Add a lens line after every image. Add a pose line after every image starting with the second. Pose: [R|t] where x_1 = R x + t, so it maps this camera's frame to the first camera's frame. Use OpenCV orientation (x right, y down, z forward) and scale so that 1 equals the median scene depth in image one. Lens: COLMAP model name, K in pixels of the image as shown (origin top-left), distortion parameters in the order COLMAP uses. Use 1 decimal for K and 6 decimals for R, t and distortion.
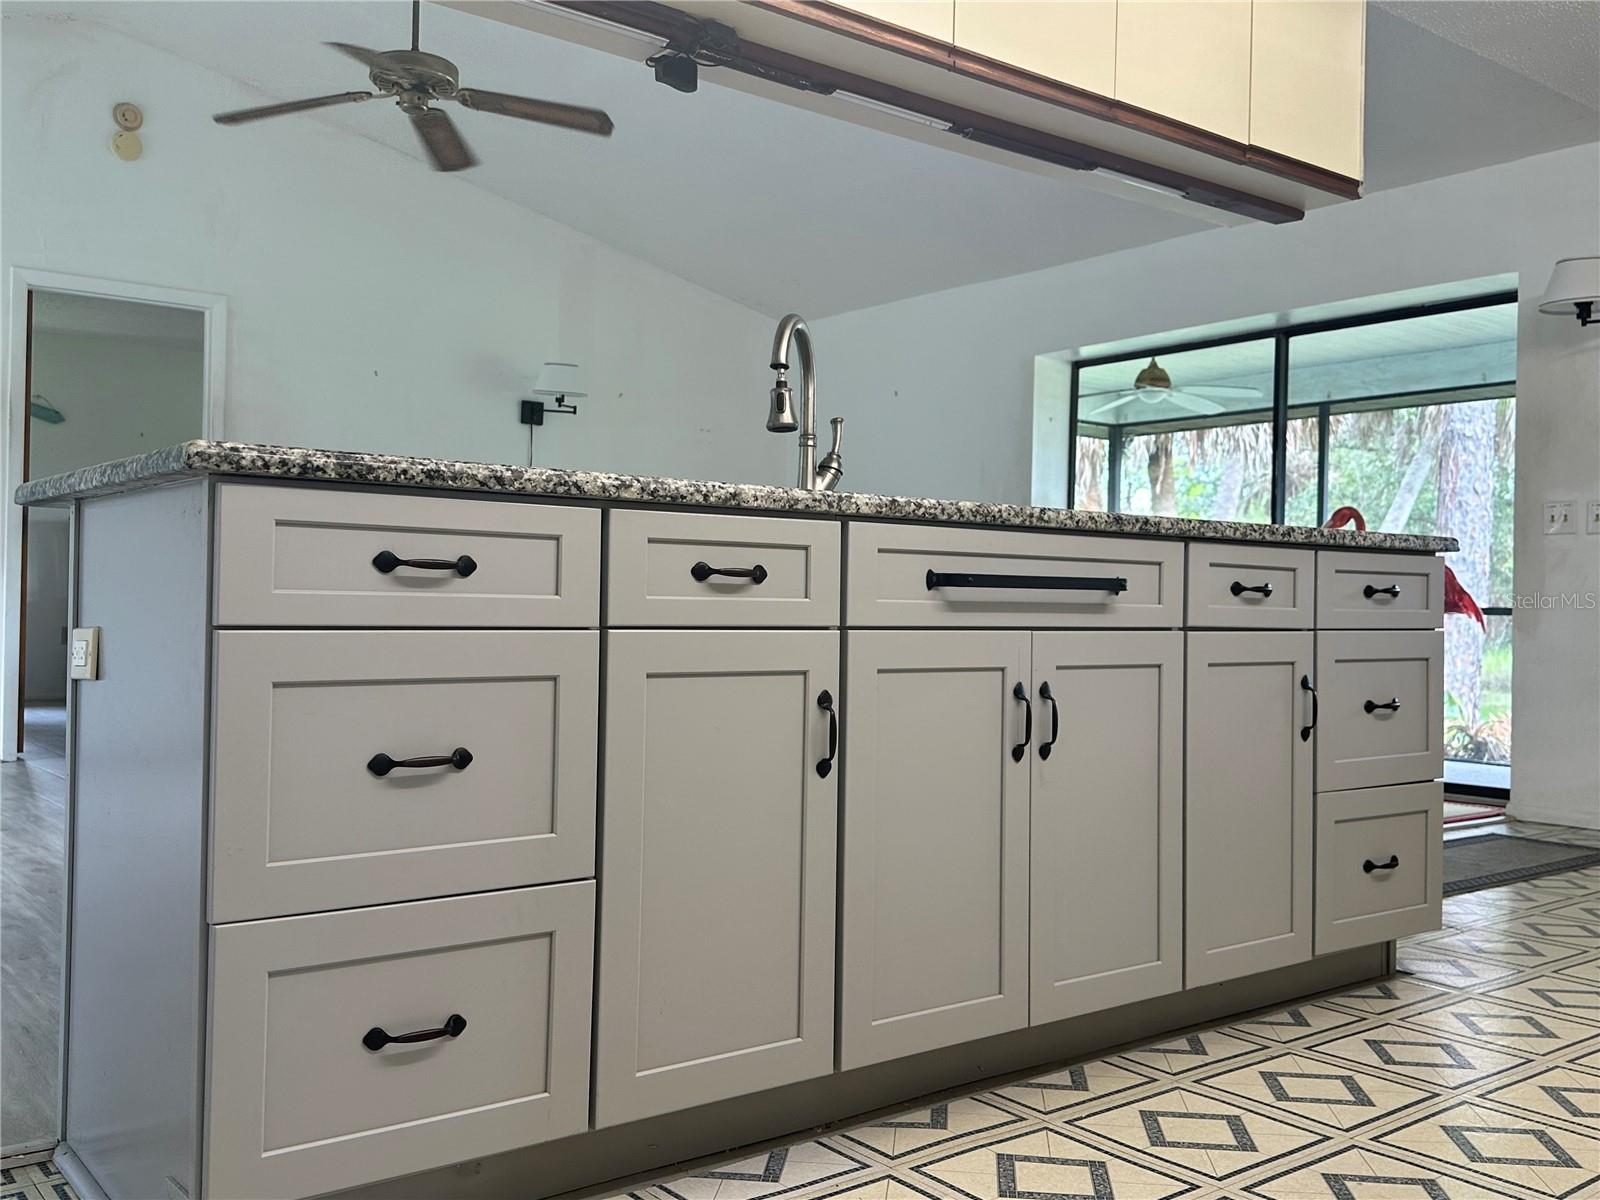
lens RADIAL K [[1446.1, 0, 795.6], [0, 1446.1, 577.9], [0, 0, 1]] dist [0.196611, -0.373144]
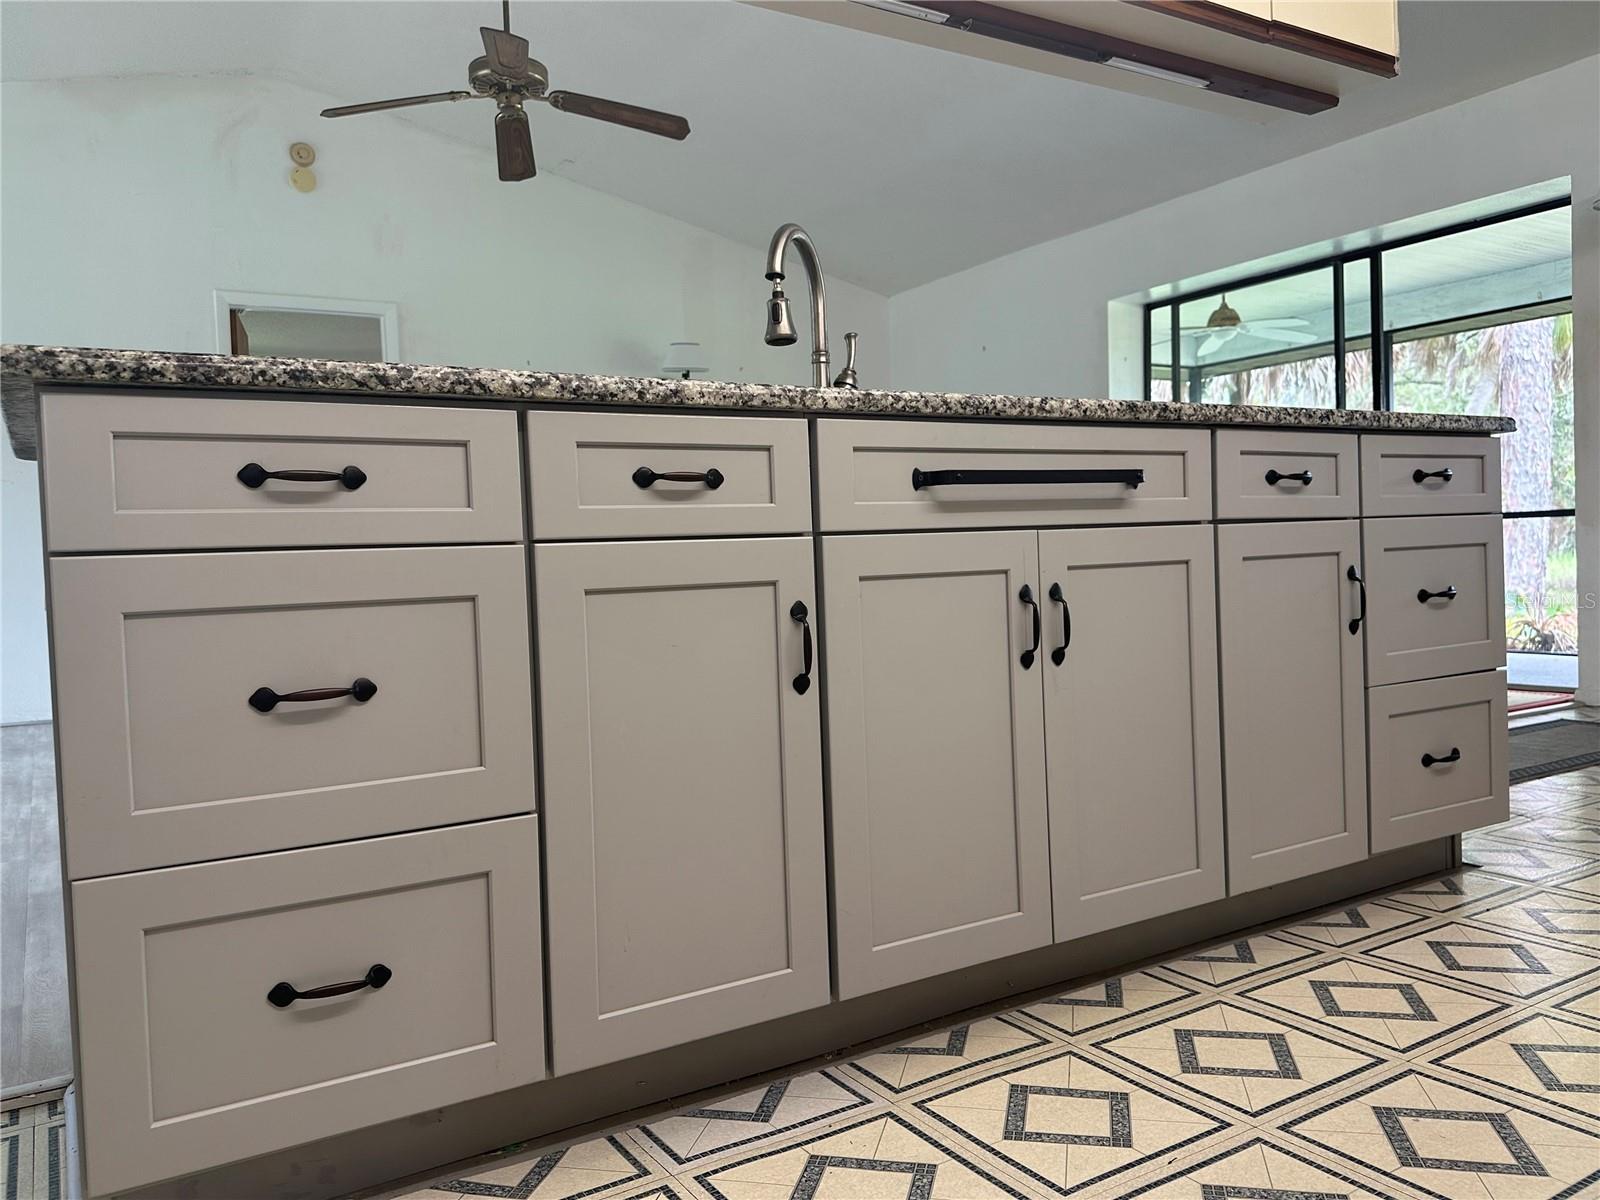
lens RADIAL K [[1216.4, 0, 799.4], [0, 1216.4, 578.9], [0, 0, 1]] dist [0.105307, -0.148191]
pose [[0.992649, -0.051516, -0.109515, 0.096737], [0.055772, 0.997789, 0.036158, 0.031714], [0.107410, -0.042000, 0.993327, 0.205144]]
